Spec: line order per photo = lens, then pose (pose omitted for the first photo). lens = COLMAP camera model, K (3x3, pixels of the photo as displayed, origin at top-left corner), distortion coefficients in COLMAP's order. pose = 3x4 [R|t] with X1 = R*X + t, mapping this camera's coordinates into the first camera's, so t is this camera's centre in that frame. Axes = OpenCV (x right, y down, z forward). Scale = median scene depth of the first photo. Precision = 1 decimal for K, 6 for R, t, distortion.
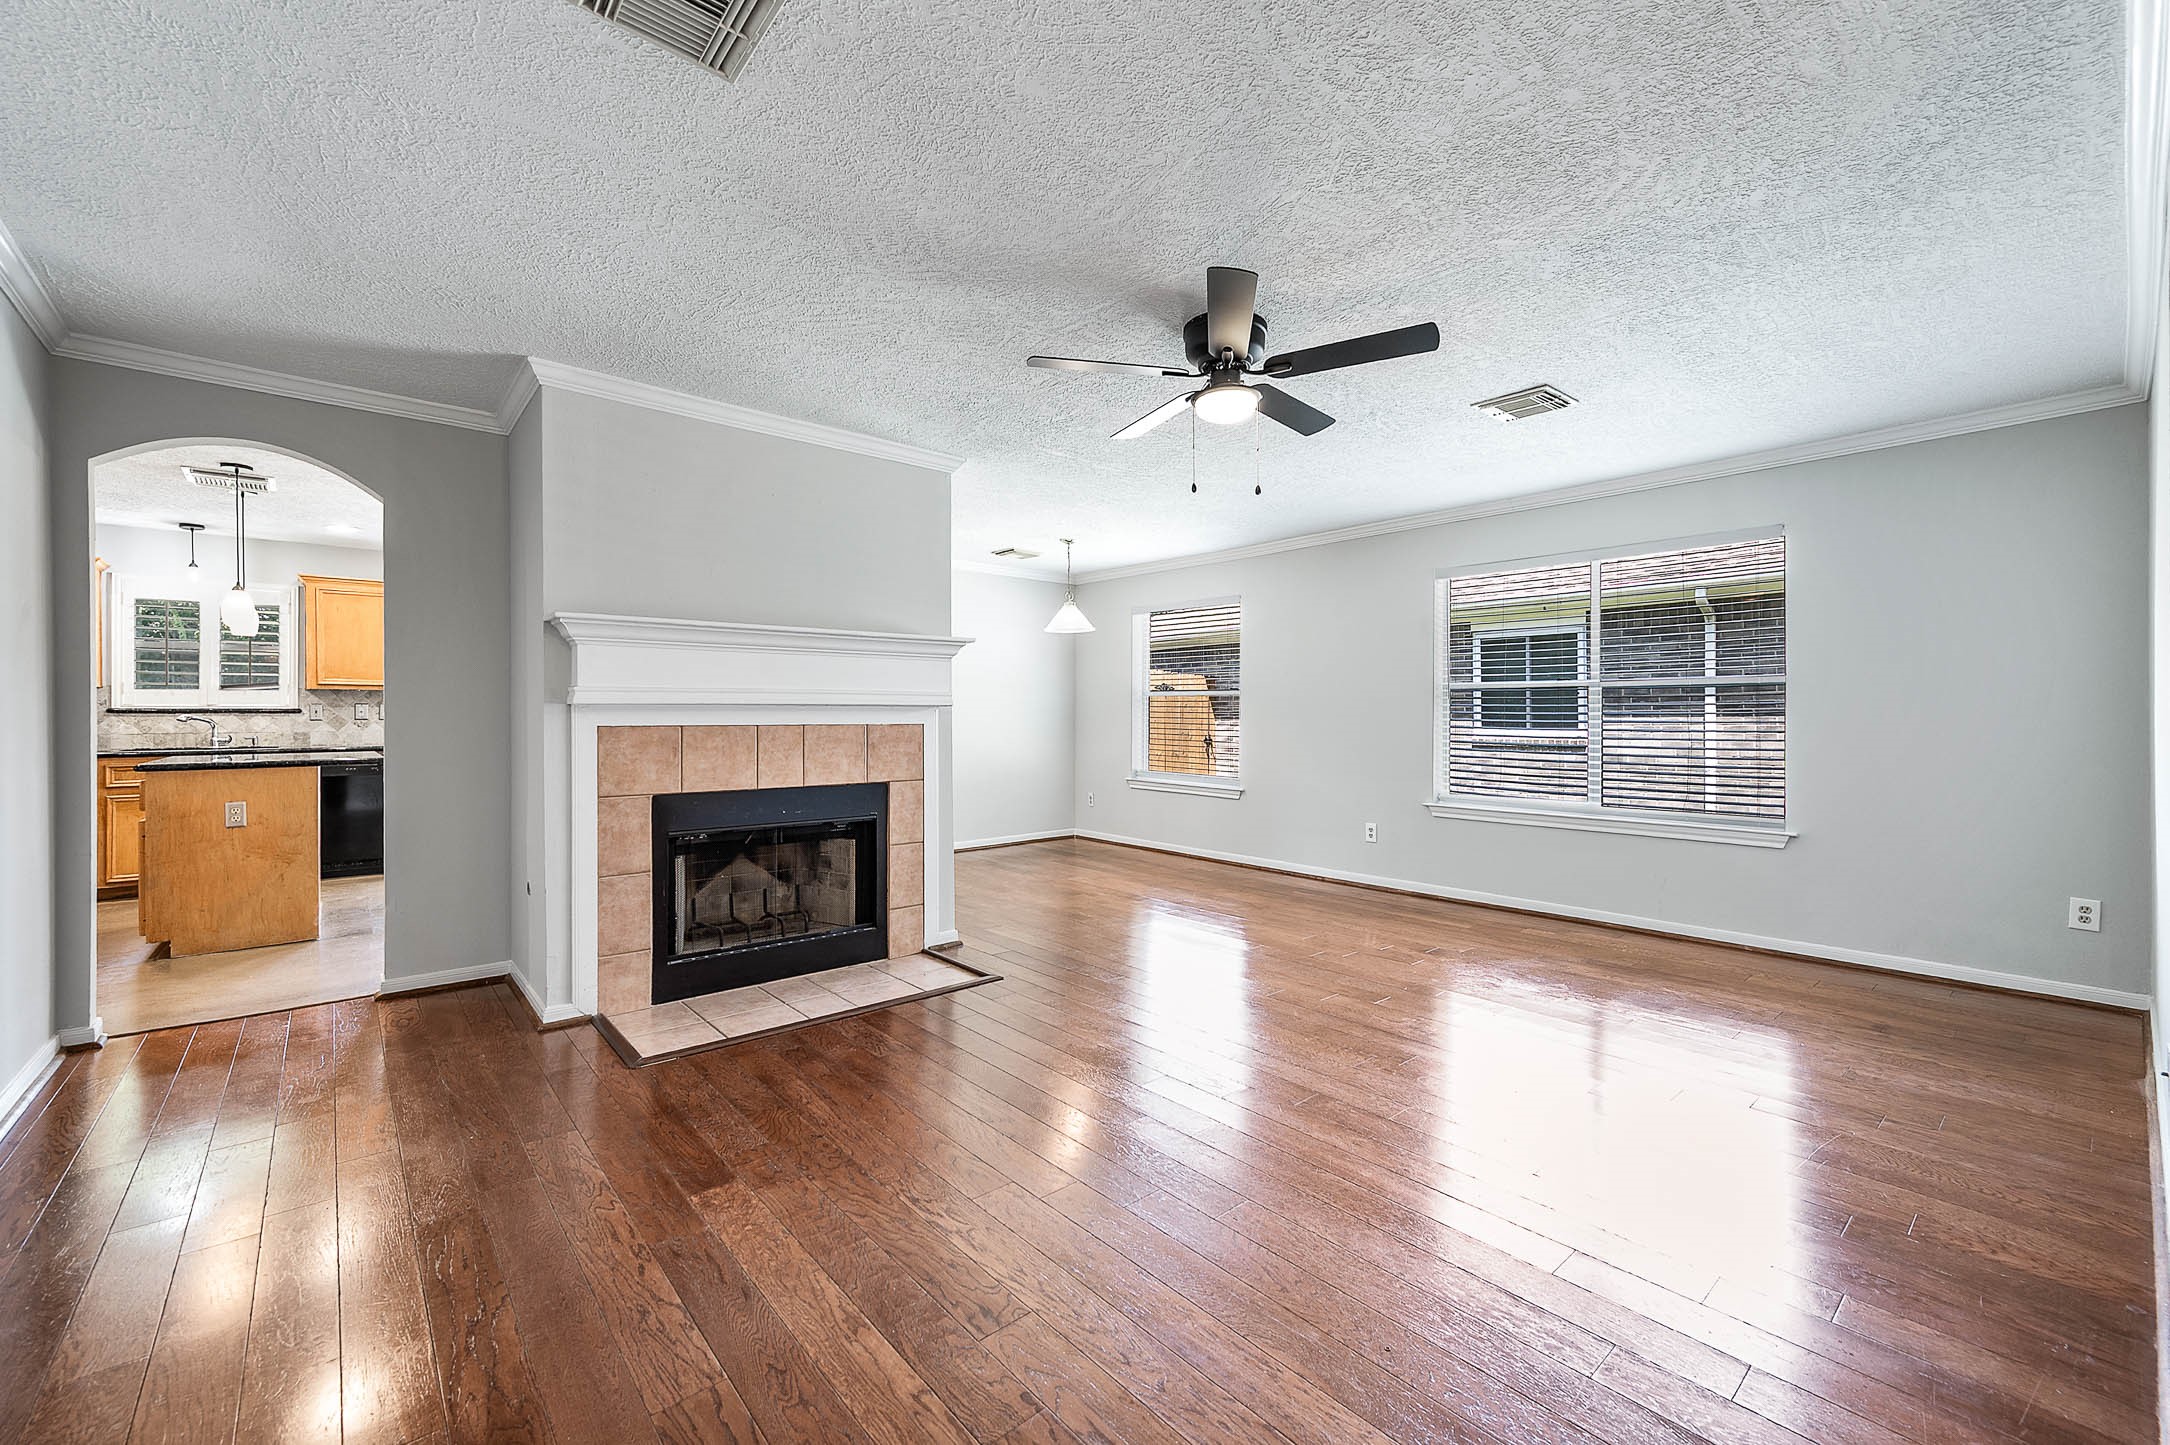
lens RADIAL K [[874.3, 0, 1084.1], [0, 874.3, 718.7], [0, 0, 1]] dist [0.012750, 0.000191]
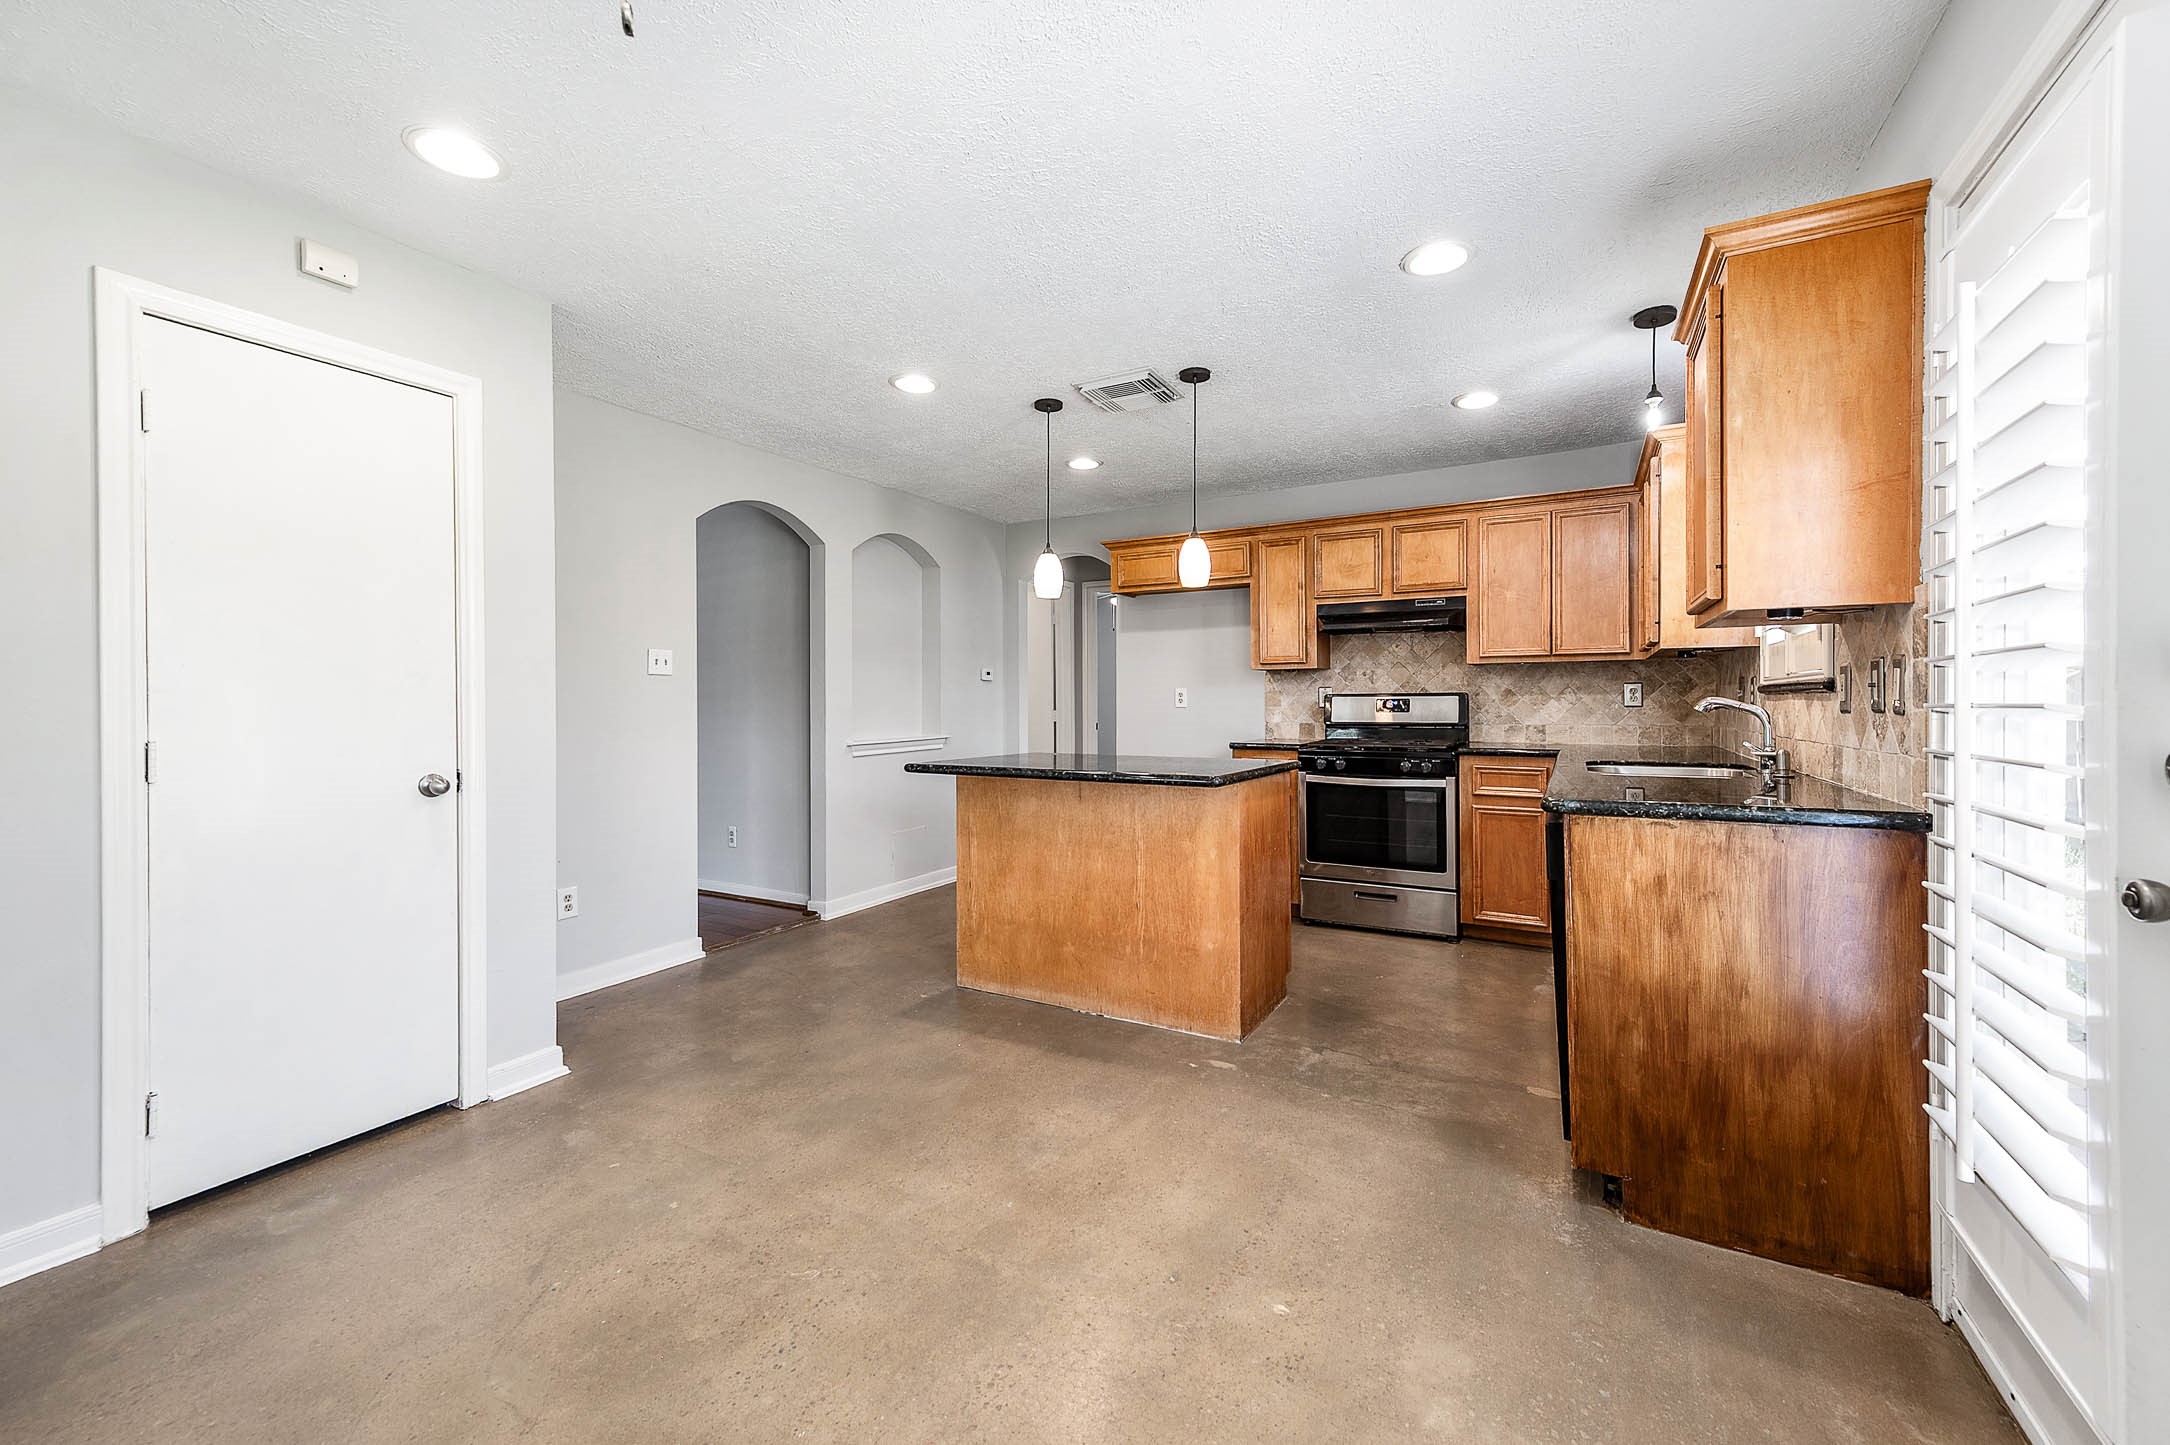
lens RADIAL K [[856.5, 0, 1087.5], [0, 856.5, 699.3], [0, 0, 1]] dist [0.011494, 0.000046]
pose [[-0.944931, 0.005093, -0.327230, -0.773357], [0.005259, 0.999986, 0.000378, -0.007493], [0.327227, -0.001364, -0.944945, 1.896104]]
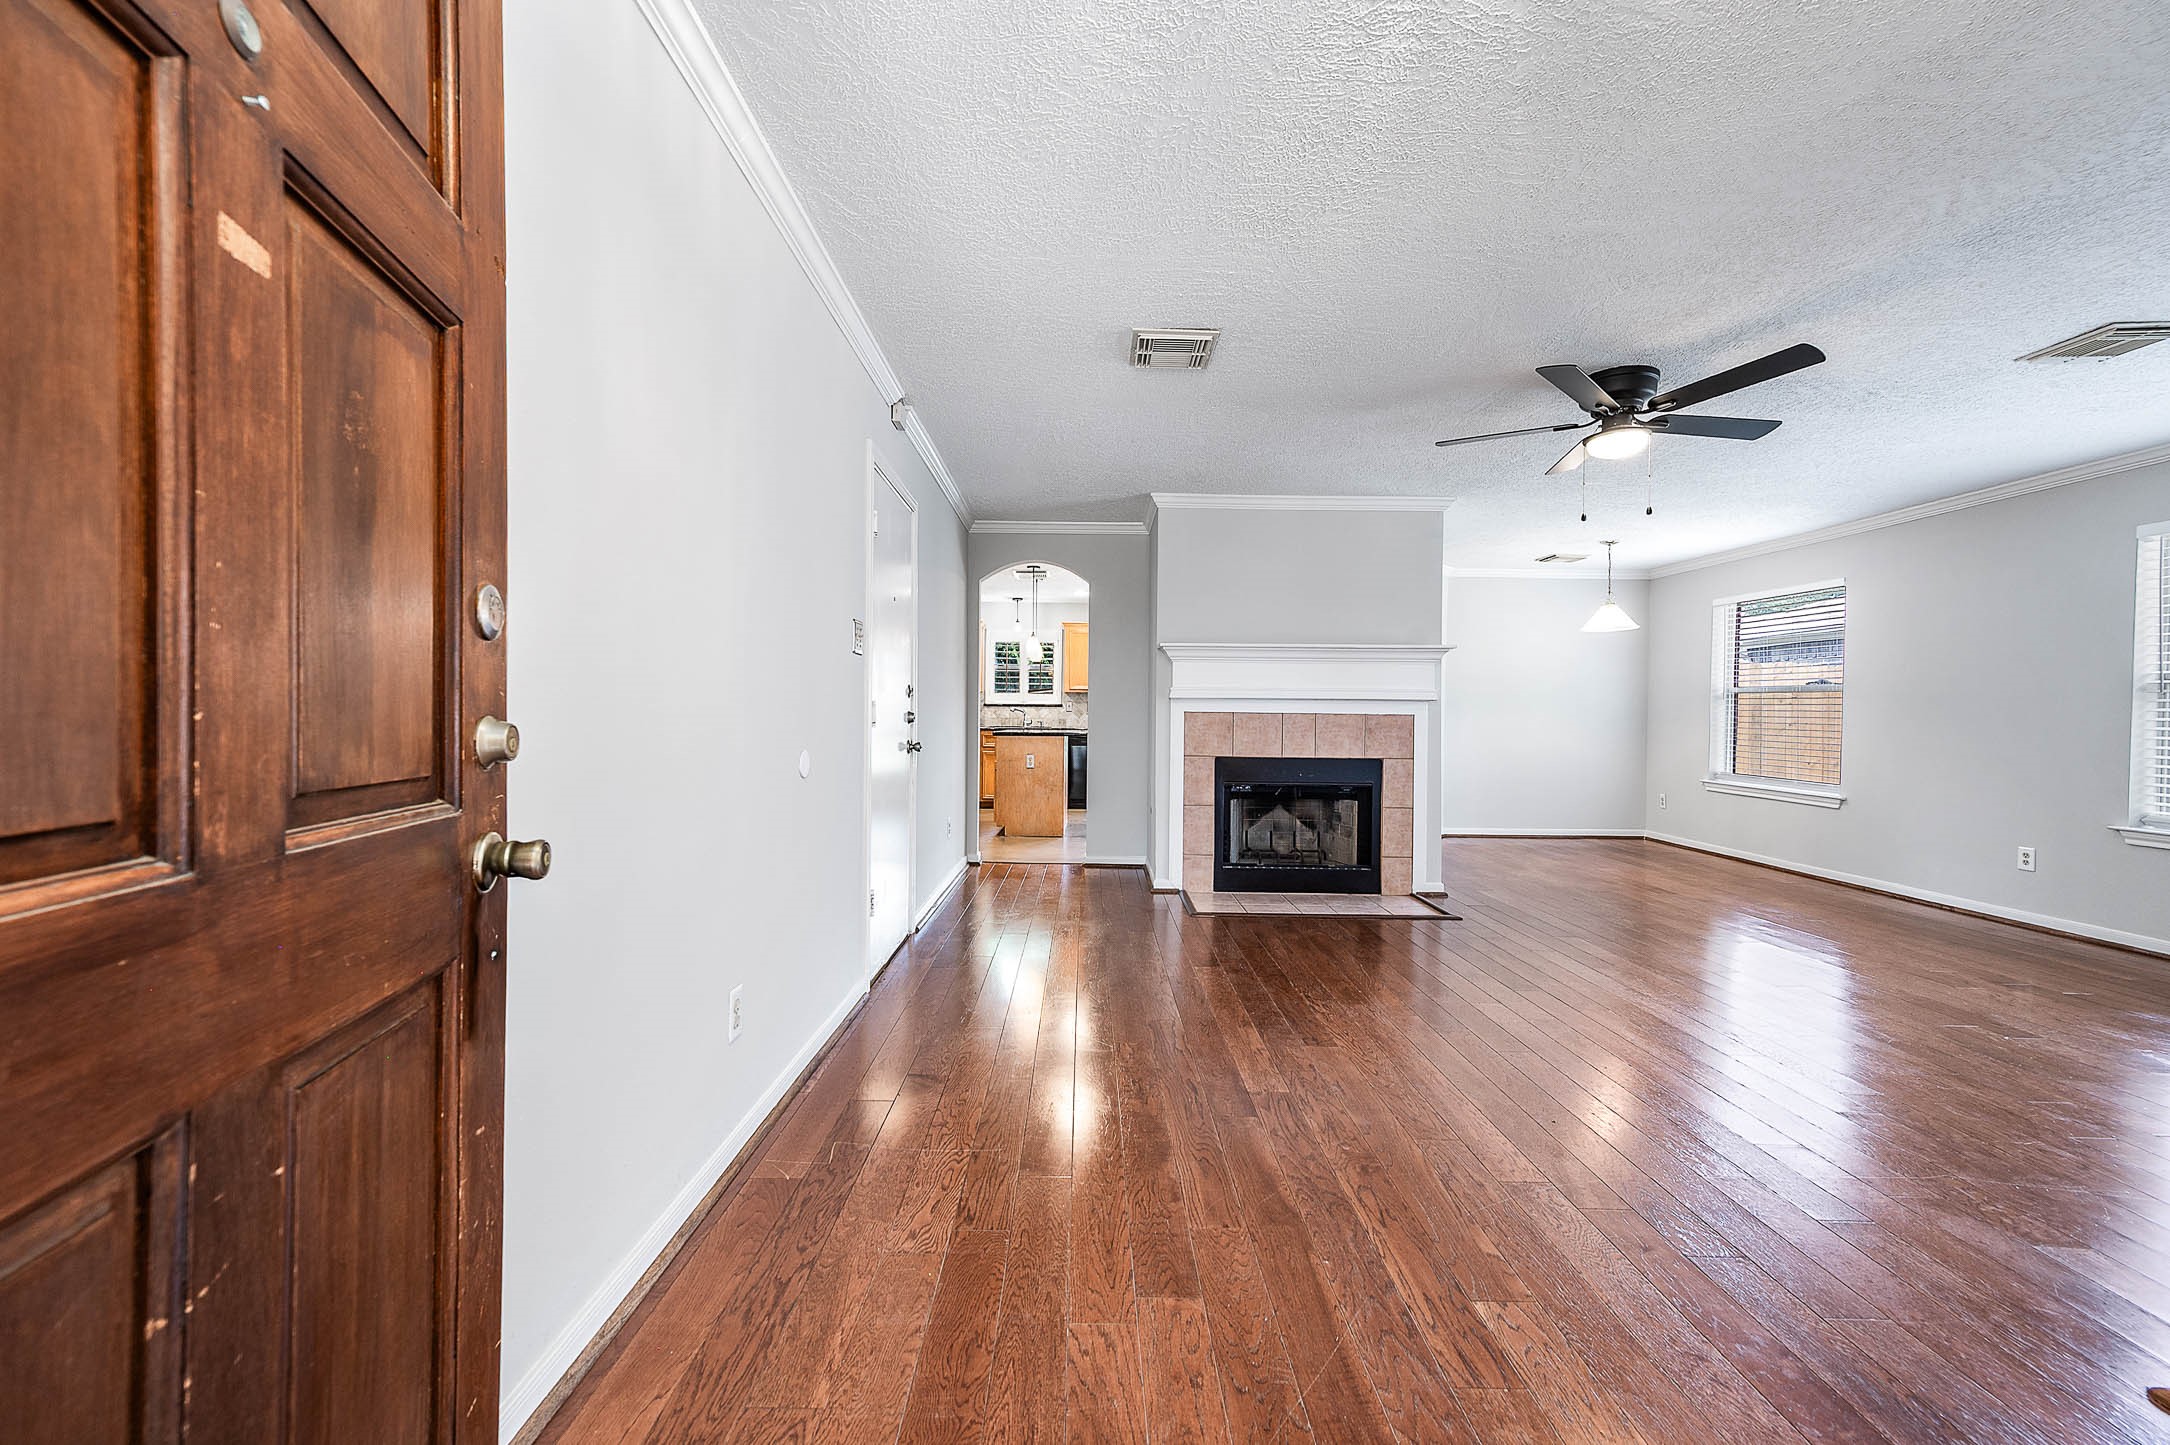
lens RADIAL K [[847.4, 0, 1085.0], [0, 847.4, 722.5], [0, 0, 1]] dist [0.011860, 0.000322]
pose [[0.755612, 0.015885, -0.654827, 0.260030], [-0.014476, 0.999867, 0.007551, 0.014924], [0.654860, 0.003774, 0.755741, -0.236530]]
